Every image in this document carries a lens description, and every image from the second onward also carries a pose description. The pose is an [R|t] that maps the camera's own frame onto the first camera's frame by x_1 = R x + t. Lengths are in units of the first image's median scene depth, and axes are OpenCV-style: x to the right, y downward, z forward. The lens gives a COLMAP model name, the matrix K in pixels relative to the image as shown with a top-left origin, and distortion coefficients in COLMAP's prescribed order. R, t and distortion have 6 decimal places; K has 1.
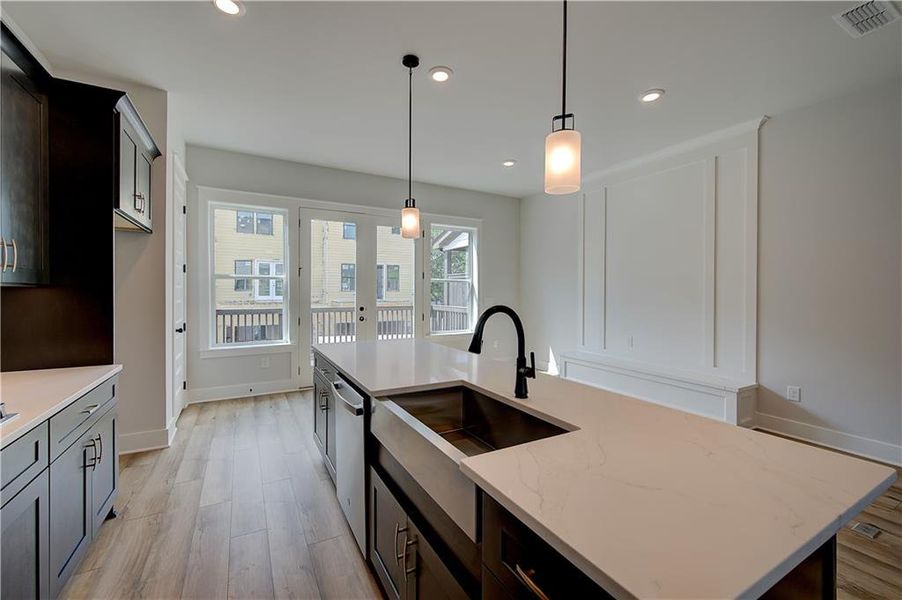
lens RADIAL K [[363.8, 0, 438.7], [0, 363.8, 292.2], [0, 0, 1]] dist [0.004964, -0.000666]
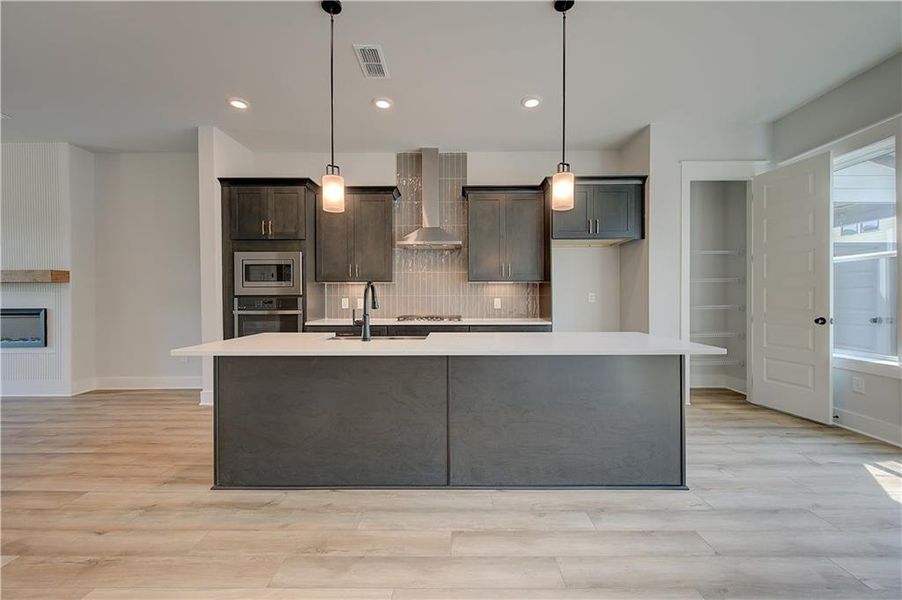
lens RADIAL K [[358.9, 0, 452.2], [0, 358.9, 298.4], [0, 0, 1]] dist [0.006370, -0.000097]
pose [[-0.482612, 0.001306, -0.875833, 0.449128], [-0.001142, 0.999997, 0.002121, 0.033864], [0.875833, 0.002024, -0.482610, 0.658814]]
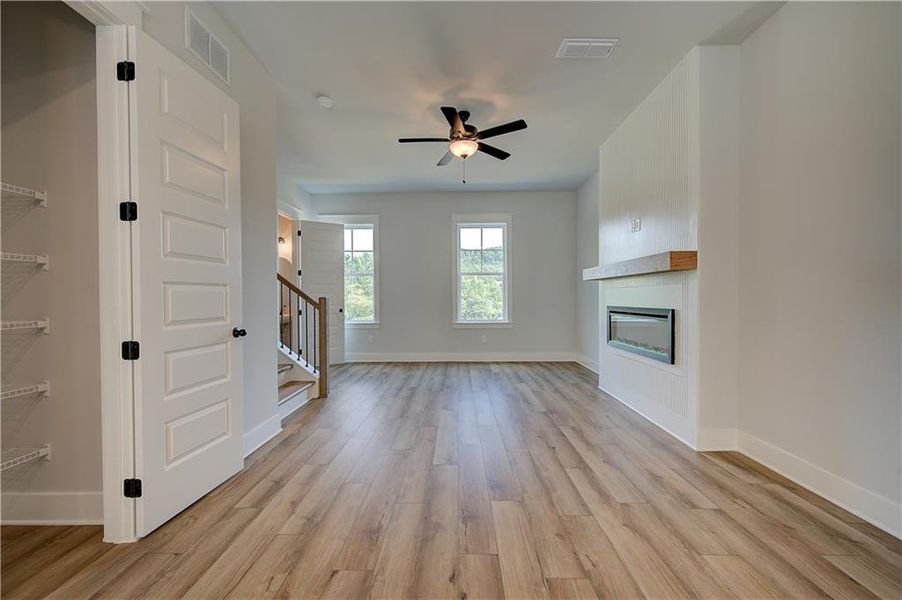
lens RADIAL K [[358.9, 0, 450.7], [0, 358.9, 300.9], [0, 0, 1]] dist [0.006370, -0.000097]
pose [[-0.869022, -0.003543, 0.494761, 0.169921], [0.004896, 0.999864, 0.015761, 0.036117], [-0.494750, 0.016119, -0.868886, 0.054801]]
